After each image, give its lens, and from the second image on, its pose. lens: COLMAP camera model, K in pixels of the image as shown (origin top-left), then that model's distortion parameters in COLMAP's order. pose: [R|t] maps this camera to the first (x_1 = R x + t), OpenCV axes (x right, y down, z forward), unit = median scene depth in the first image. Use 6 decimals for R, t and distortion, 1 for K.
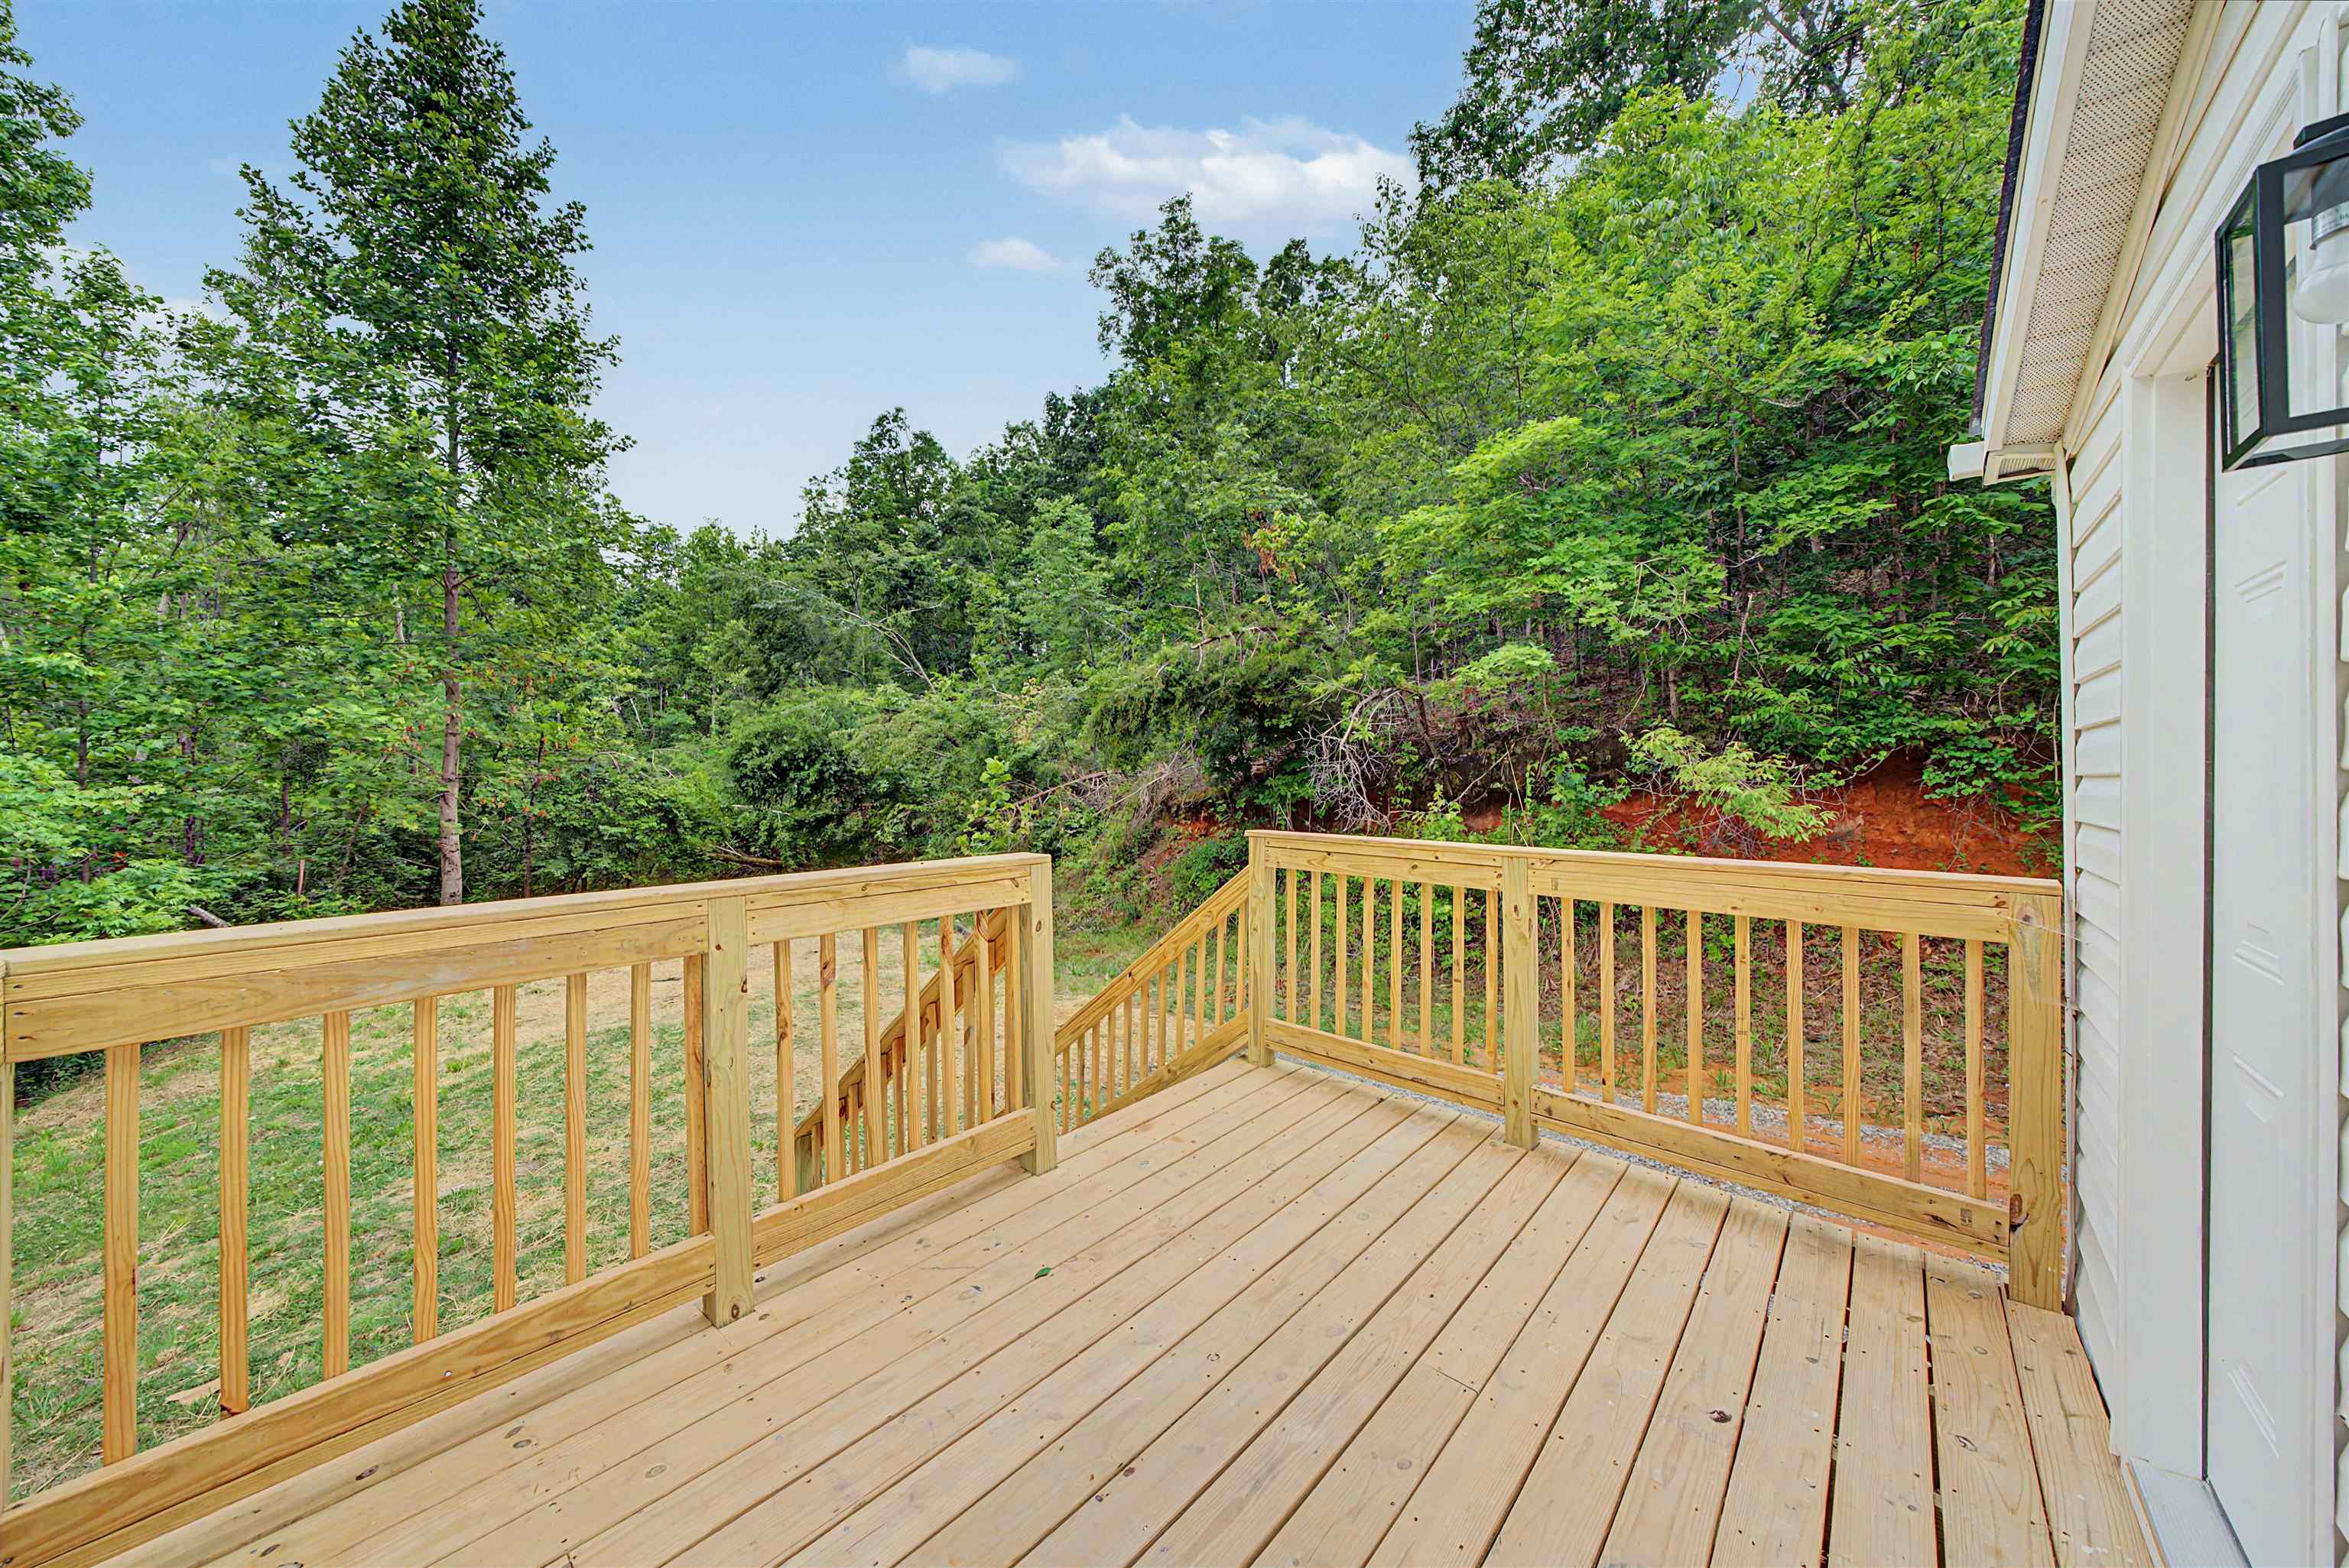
lens RADIAL K [[827.3, 0, 1155.3], [0, 827.3, 771.1], [0, 0, 1]] dist [-0.005809, -0.000018]
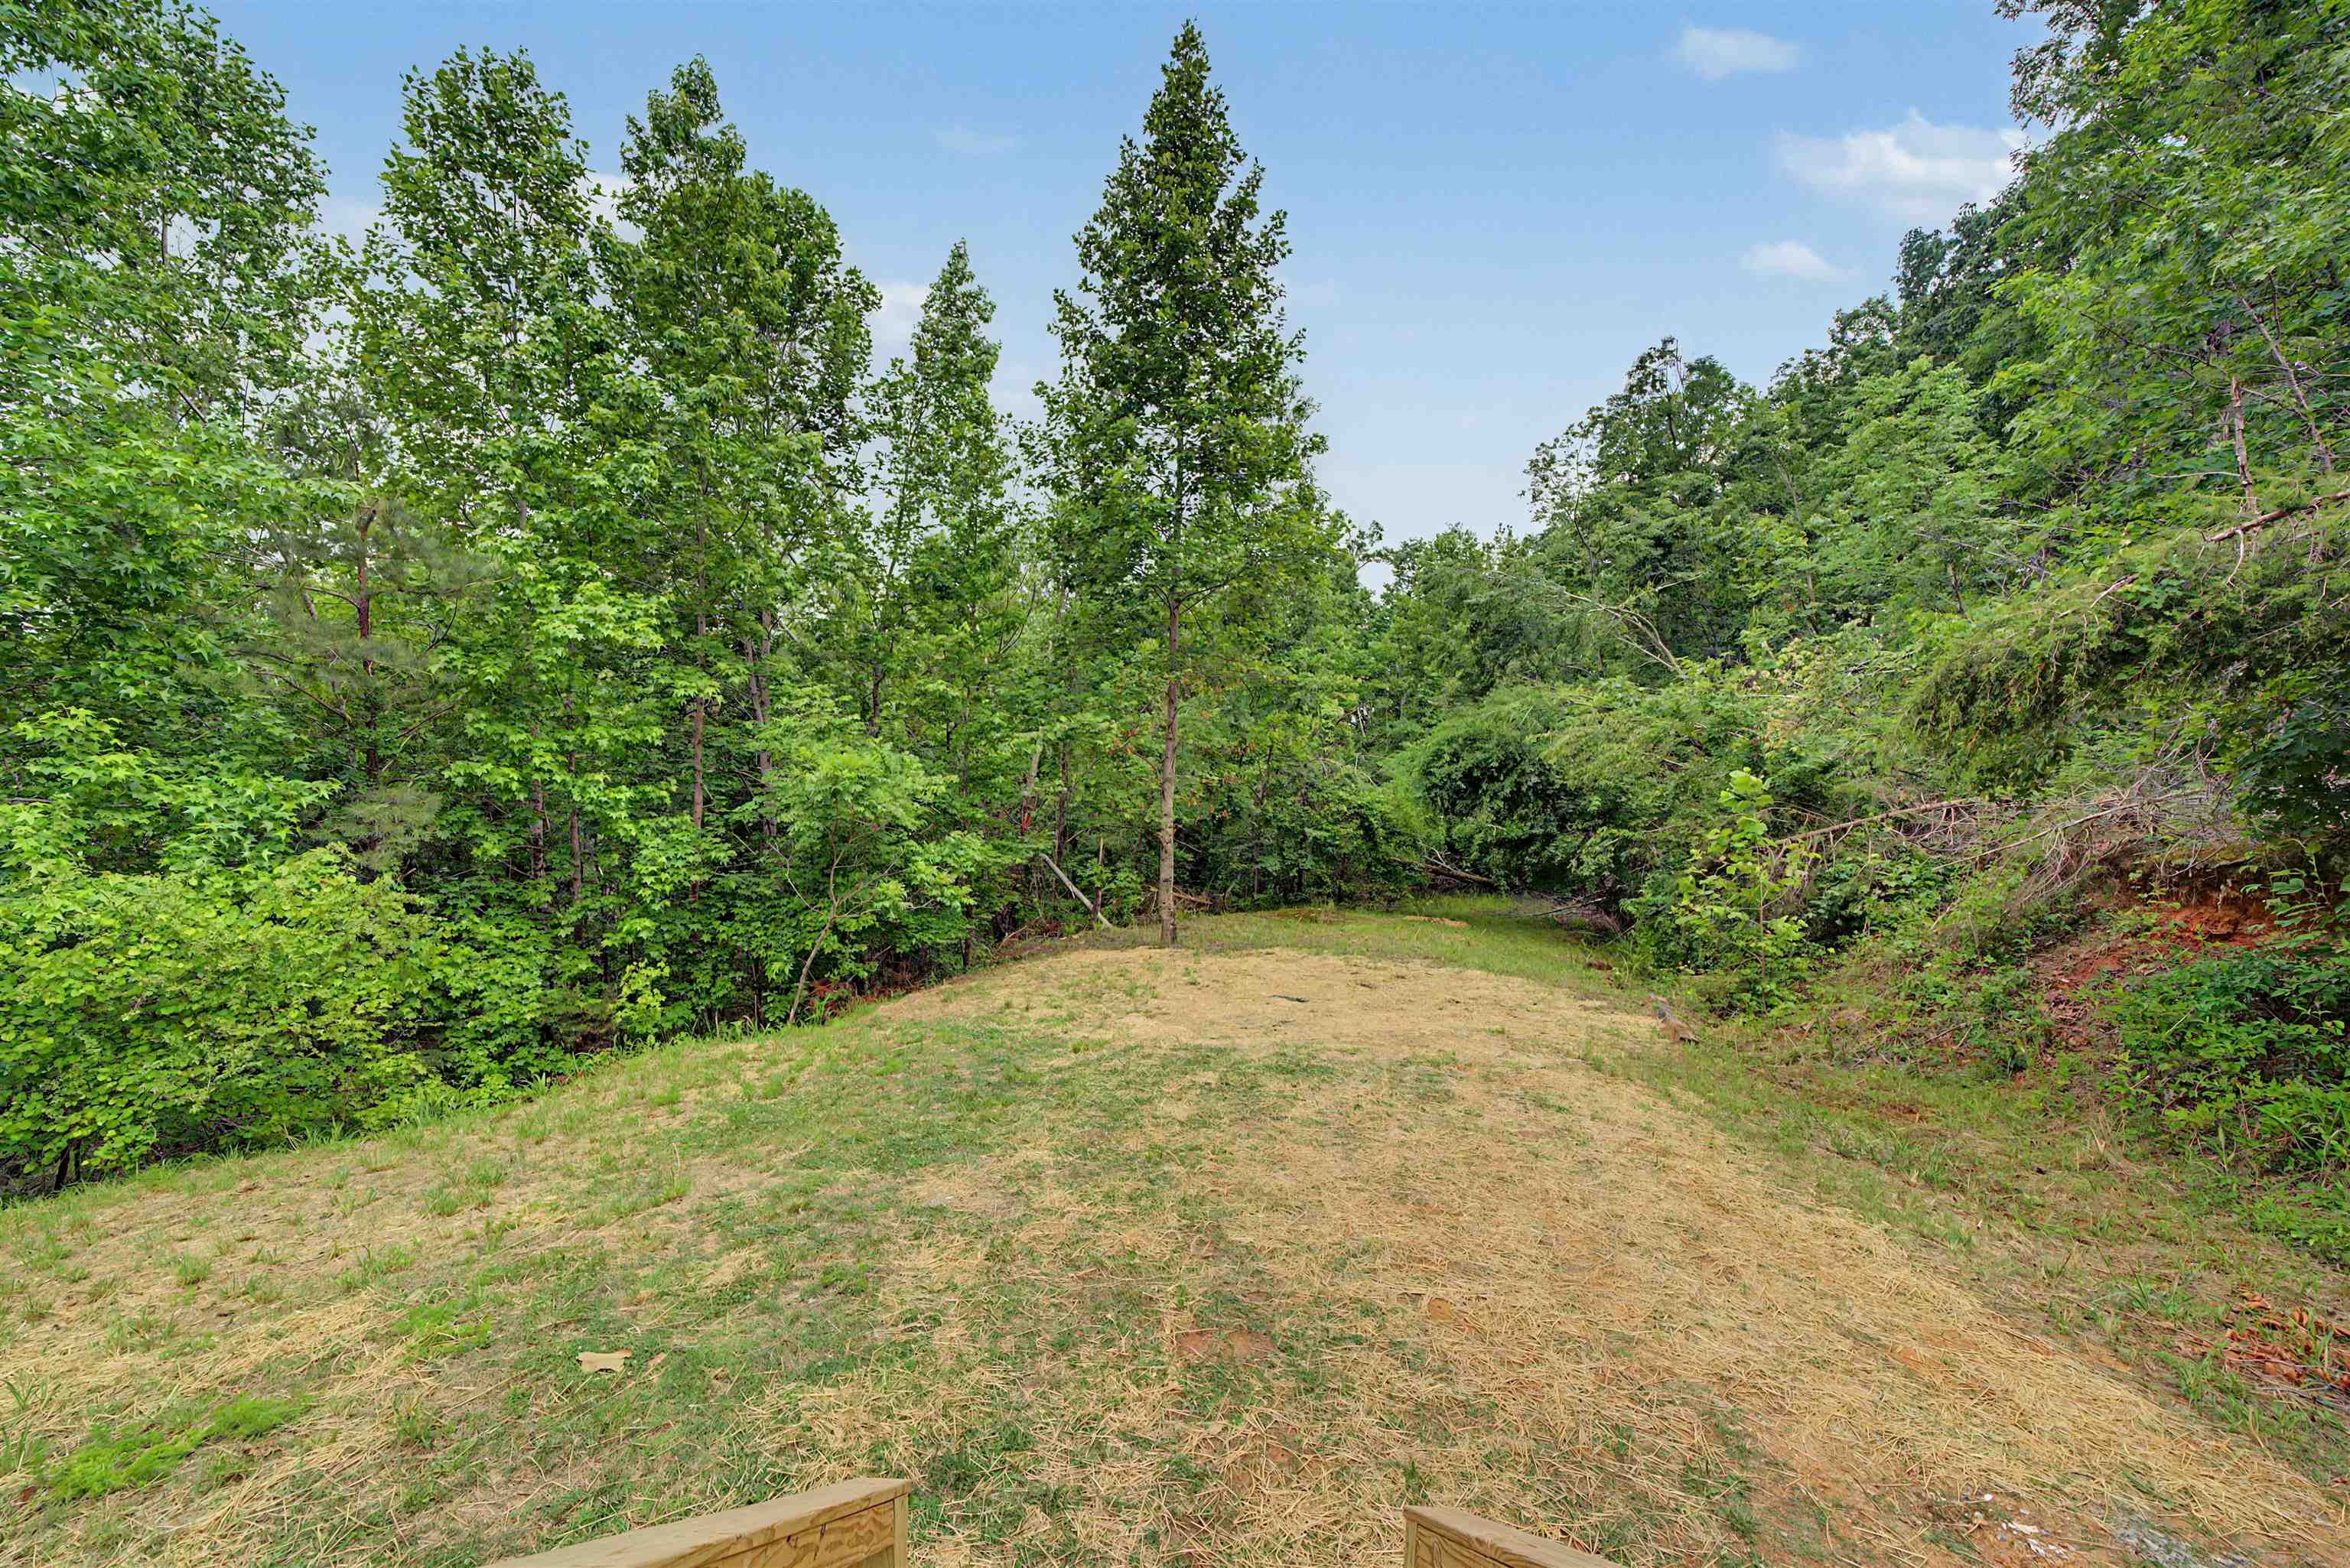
lens RADIAL K [[838.6, 0, 1174.5], [0, 838.6, 802.1], [0, 0, 1]] dist [-0.005636, 0.000187]
pose [[0.660370, 0.047305, -0.749449, 0.011144], [-0.031364, 0.998880, 0.035413, 0.000342], [0.750285, 0.000120, 0.661114, 0.168368]]
